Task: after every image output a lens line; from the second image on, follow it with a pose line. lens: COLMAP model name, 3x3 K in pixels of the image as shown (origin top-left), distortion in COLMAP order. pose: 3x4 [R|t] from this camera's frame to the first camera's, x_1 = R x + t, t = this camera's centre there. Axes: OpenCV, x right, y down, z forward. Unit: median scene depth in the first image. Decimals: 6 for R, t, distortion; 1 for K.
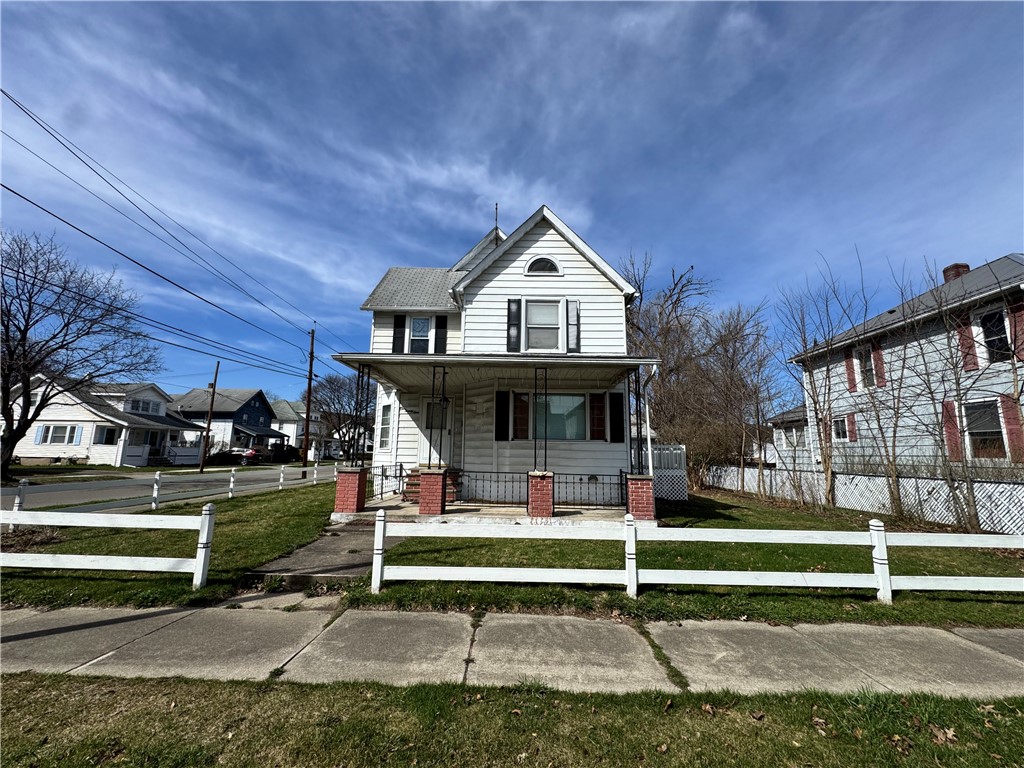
lens RADIAL K [[407.4, 0, 509.4], [0, 407.4, 383.0], [0, 0, 1]] dist [-0.003687, 0.000181]
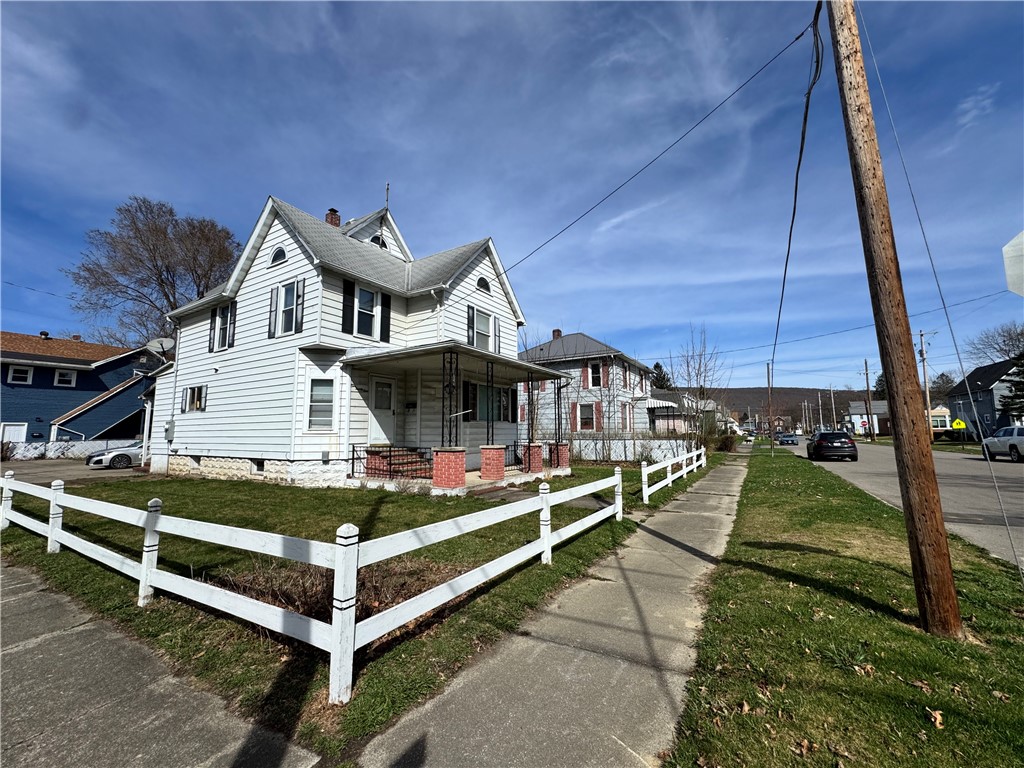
lens RADIAL K [[407.4, 0, 511.5], [0, 407.4, 381.7], [0, 0, 1]] dist [-0.003687, 0.000181]
pose [[0.510781, 0.084756, 0.855523, -0.937470], [-0.132344, 0.991019, -0.019165, 0.025708], [-0.849463, -0.103434, 0.517410, 0.240046]]
